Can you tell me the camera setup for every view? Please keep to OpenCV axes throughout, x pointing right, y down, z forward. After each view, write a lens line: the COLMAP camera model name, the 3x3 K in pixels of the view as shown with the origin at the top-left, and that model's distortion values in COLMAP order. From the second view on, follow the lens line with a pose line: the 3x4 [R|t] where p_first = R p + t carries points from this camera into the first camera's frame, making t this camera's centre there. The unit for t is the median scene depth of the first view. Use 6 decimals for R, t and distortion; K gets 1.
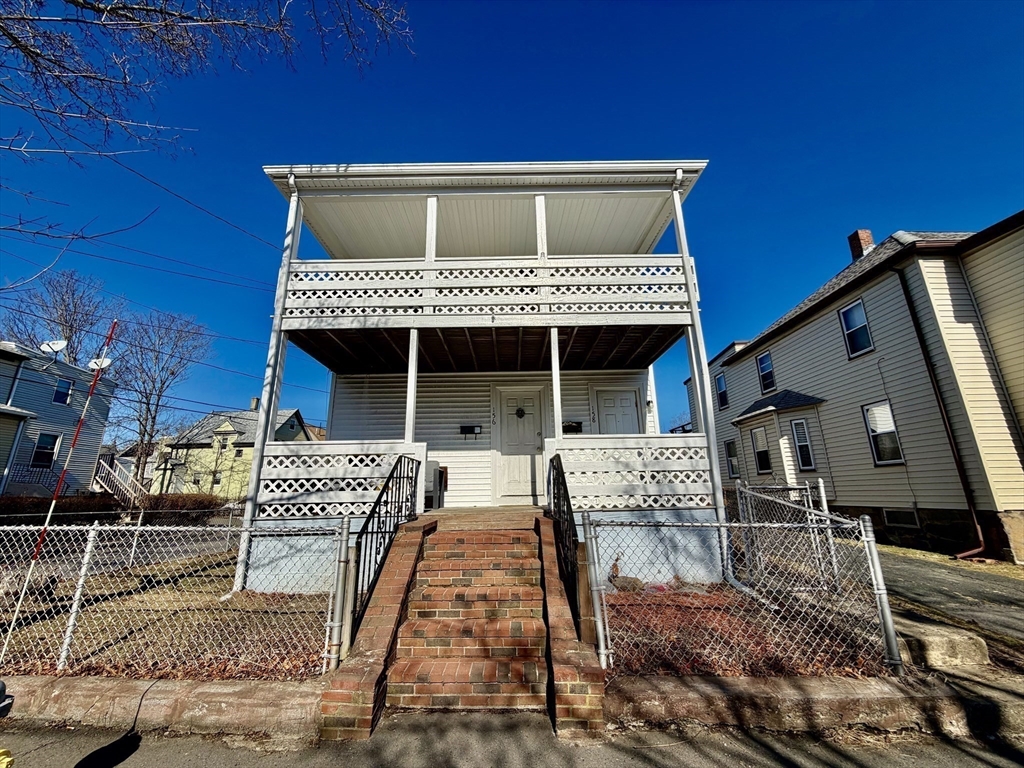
lens RADIAL K [[408.3, 0, 508.7], [0, 408.3, 385.0], [0, 0, 1]] dist [-0.000231, -0.000282]
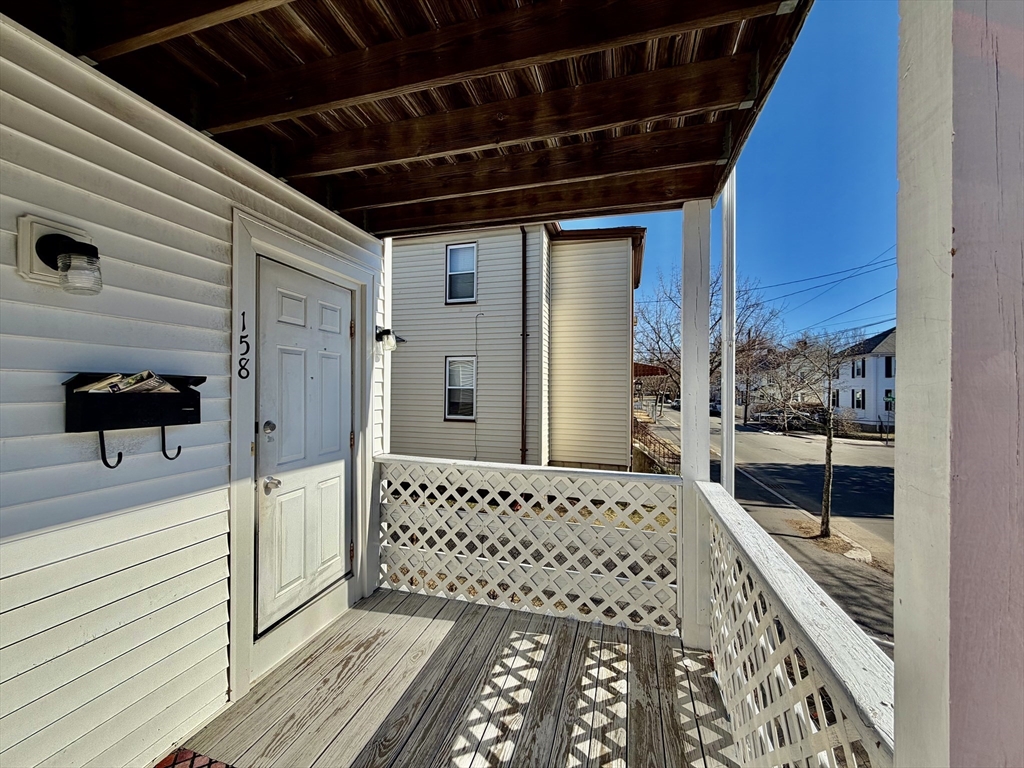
lens RADIAL K [[408.3, 0, 508.7], [0, 408.3, 385.0], [0, 0, 1]] dist [-0.000231, -0.000282]
pose [[0.272144, 0.024203, 0.961952, 0.018545], [-0.260116, 0.964317, 0.049326, 0.053278], [-0.926433, -0.263643, 0.268728, 1.006067]]
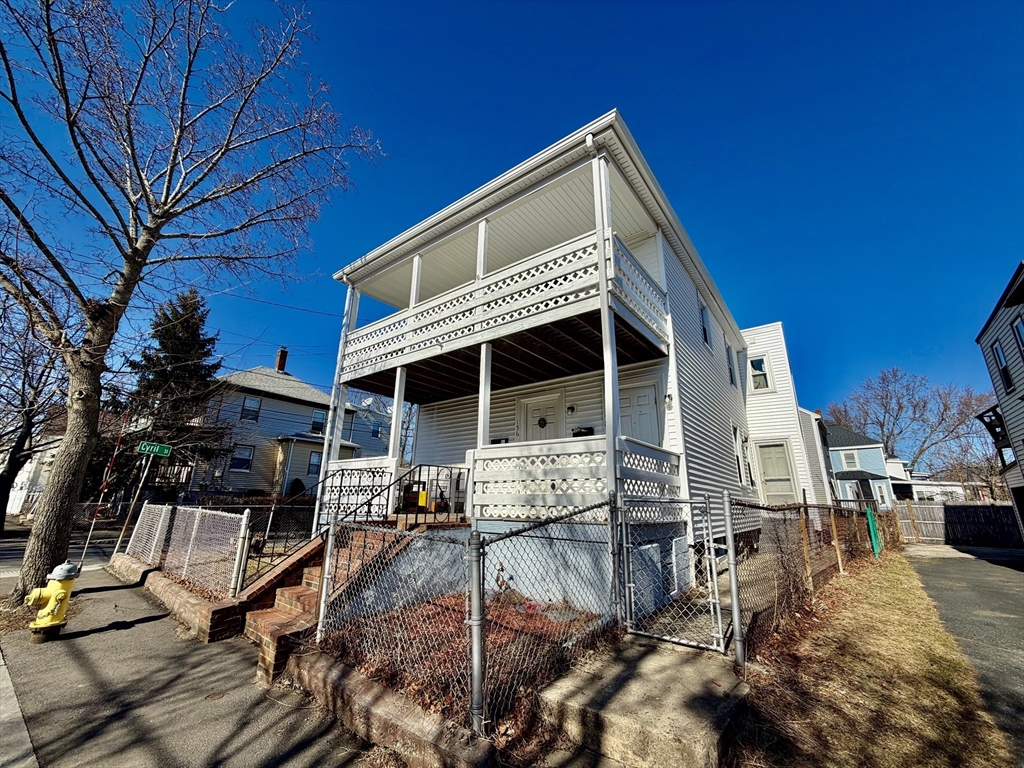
lens RADIAL K [[408.8, 0, 508.3], [0, 408.8, 383.8], [0, 0, 1]] dist [-0.002493, -0.000322]
pose [[0.791493, -0.143432, -0.594110, 0.754837], [0.126773, 0.989460, -0.069987, 0.043302], [0.597886, -0.019922, 0.801334, 0.185917]]
